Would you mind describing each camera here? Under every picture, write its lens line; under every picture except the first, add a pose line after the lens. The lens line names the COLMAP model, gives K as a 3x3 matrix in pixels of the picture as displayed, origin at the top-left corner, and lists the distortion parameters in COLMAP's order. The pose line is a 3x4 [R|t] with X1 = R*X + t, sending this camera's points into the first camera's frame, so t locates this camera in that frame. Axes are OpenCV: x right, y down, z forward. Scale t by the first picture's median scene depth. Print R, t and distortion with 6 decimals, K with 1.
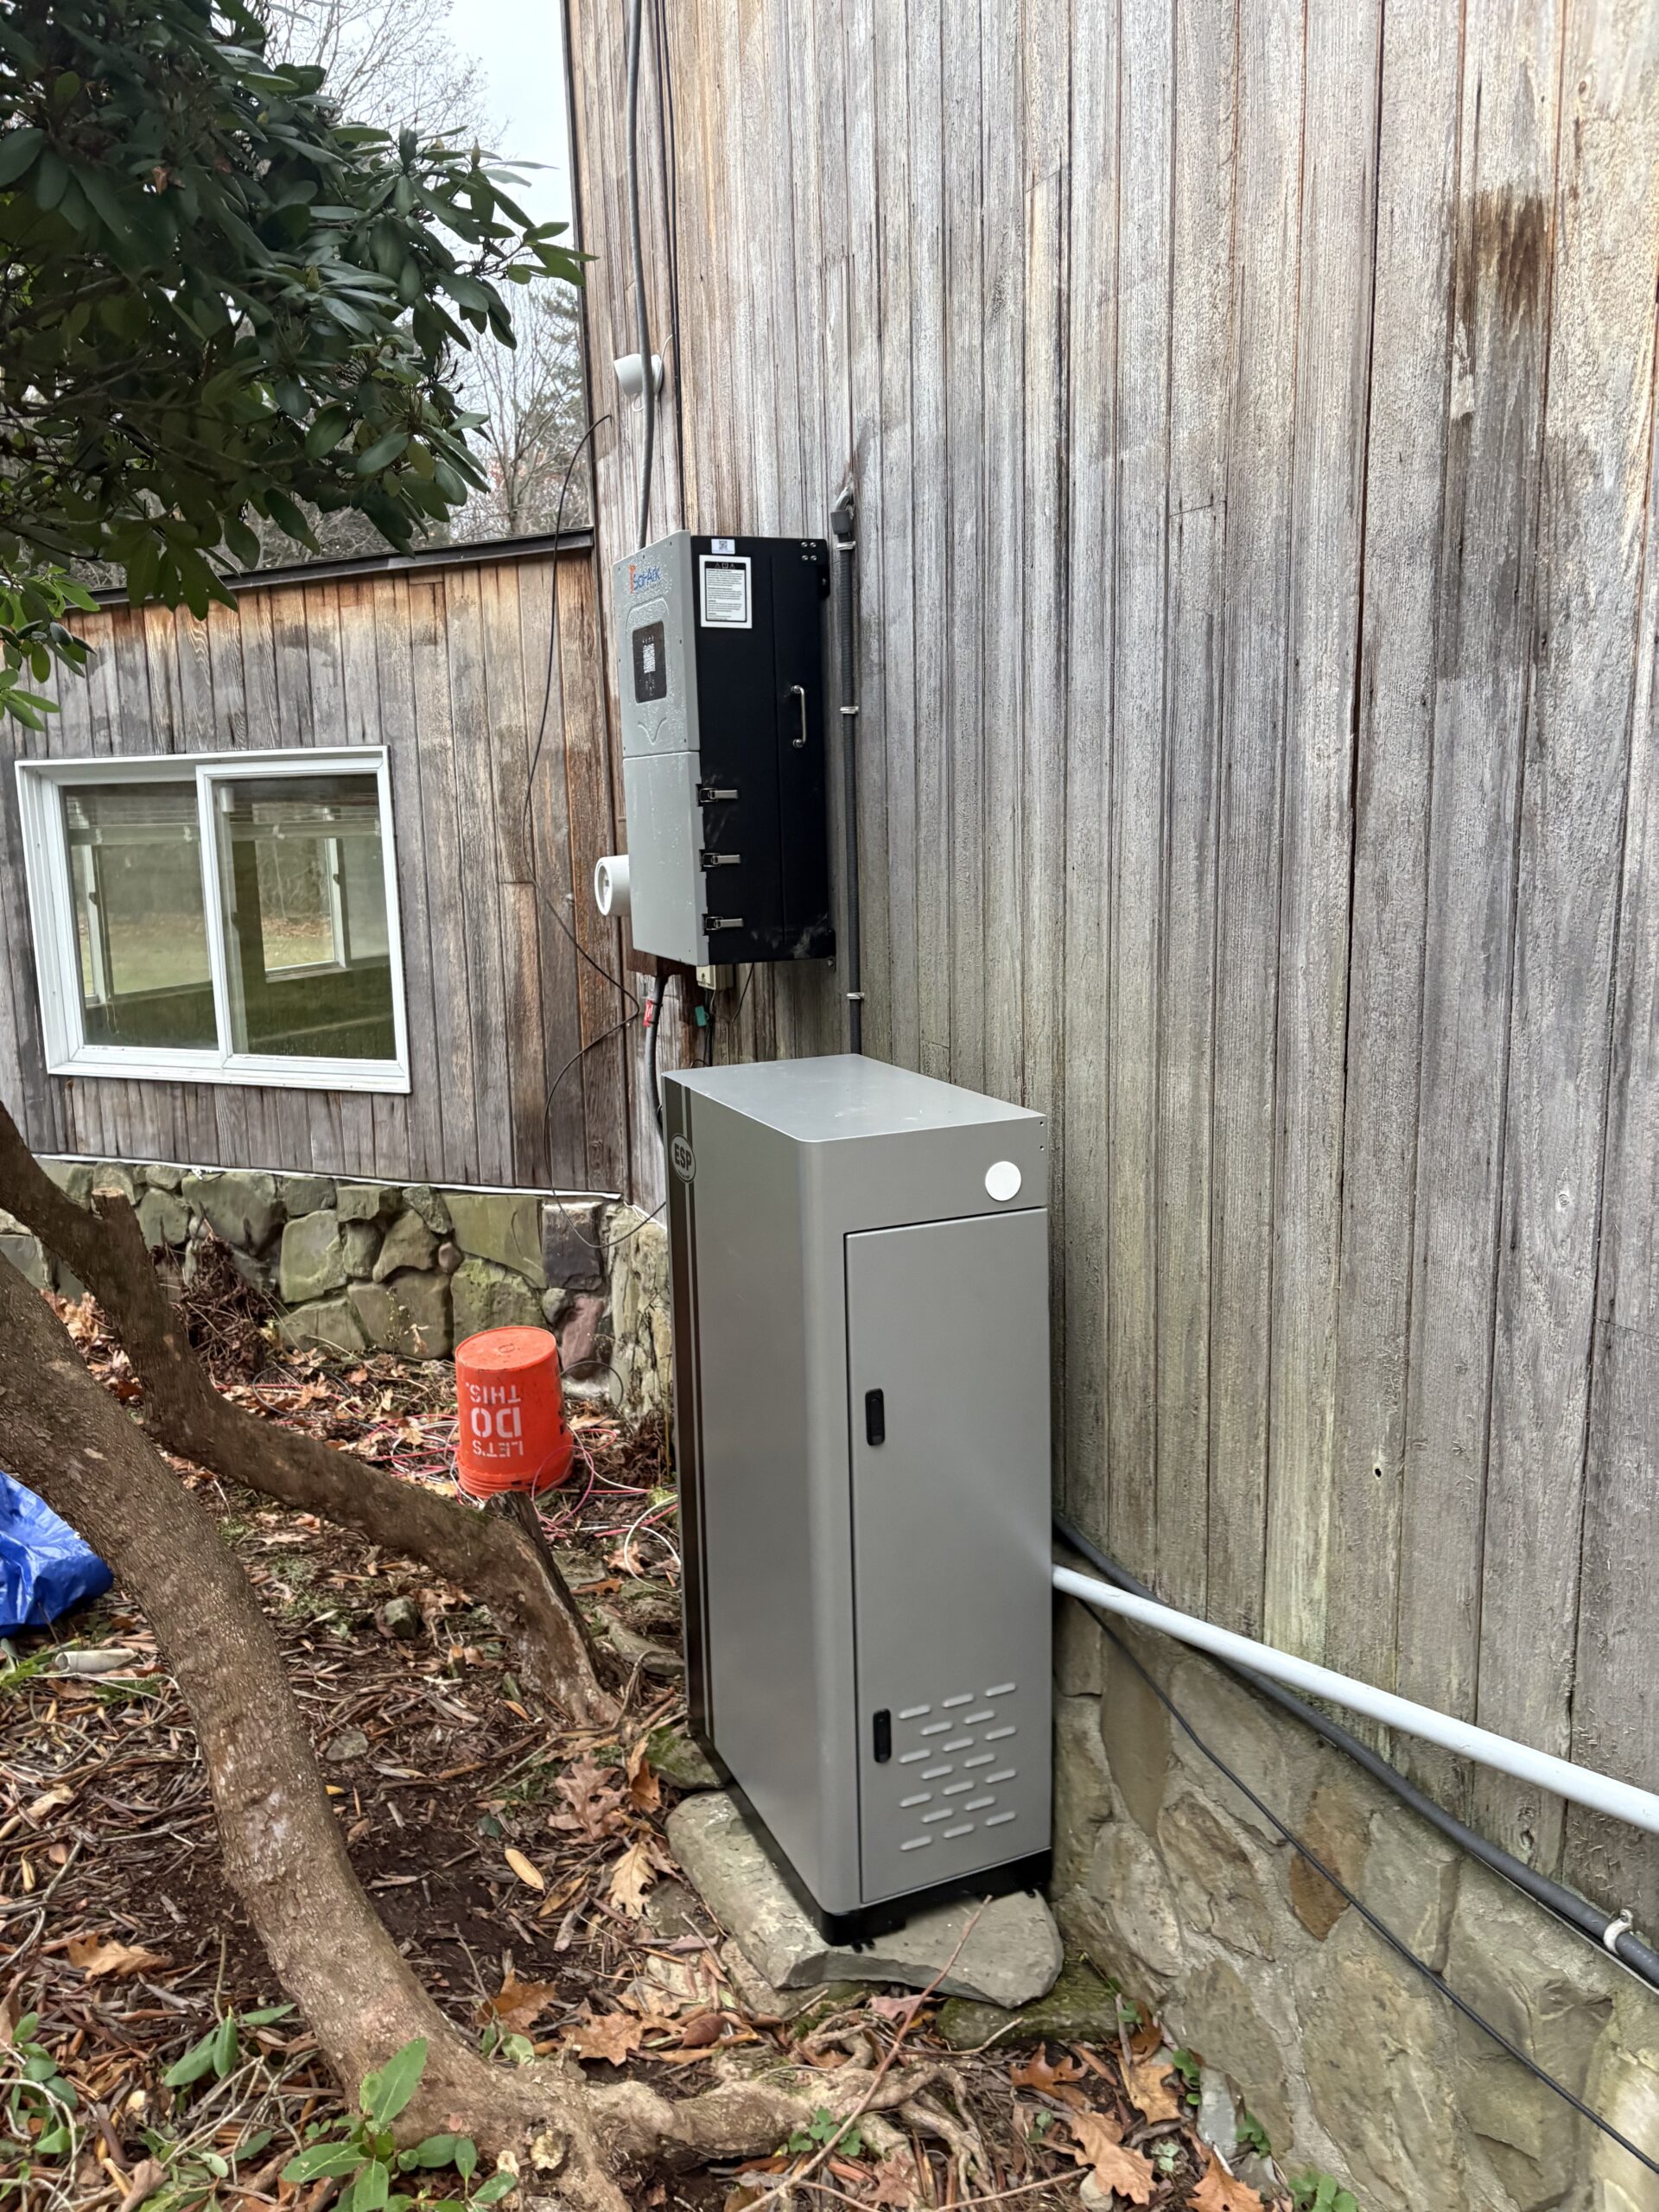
lens RADIAL K [[1673.5, 0, 823.1], [0, 1673.5, 1105.4], [0, 0, 1]] dist [0.066765, -0.101649]
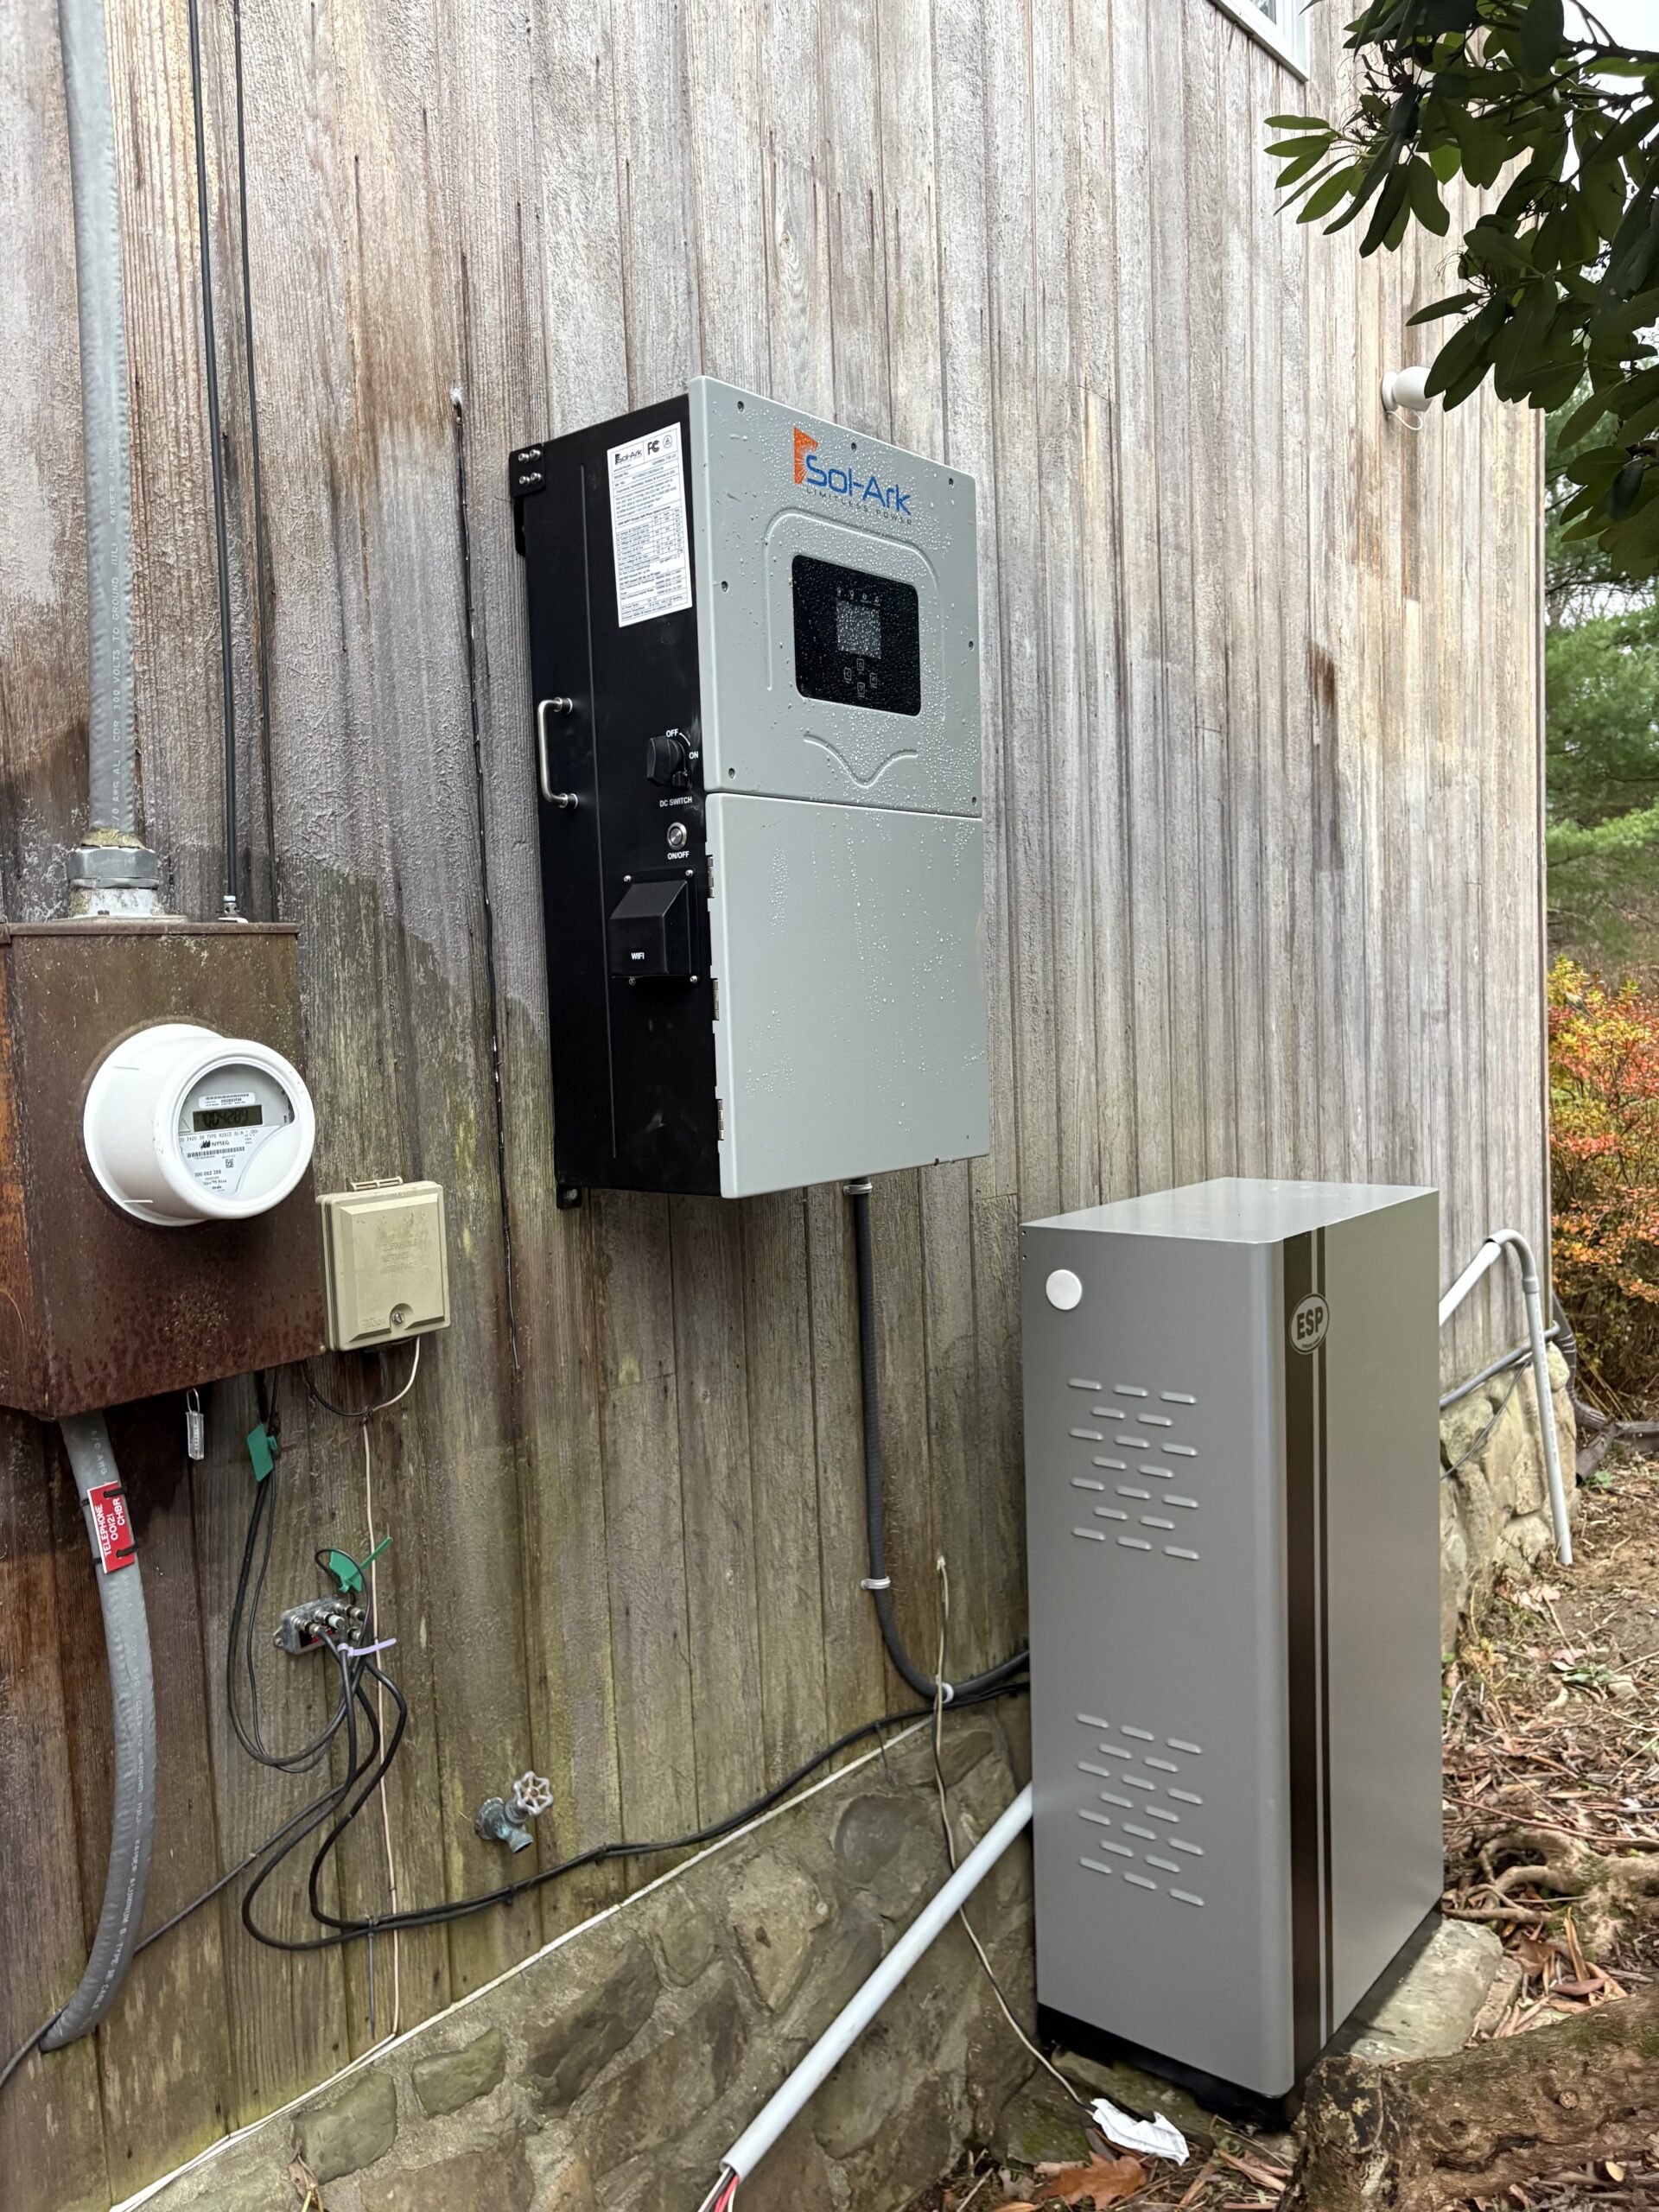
lens RADIAL K [[1673.5, 0, 823.1], [0, 1673.5, 1105.4], [0, 0, 1]] dist [0.066765, -0.101649]
pose [[0.998868, -0.019898, -0.043207, -0.025000], [0.016602, 0.997020, -0.075338, 0.031329], [0.044577, 0.074535, 0.996222, -0.188328]]
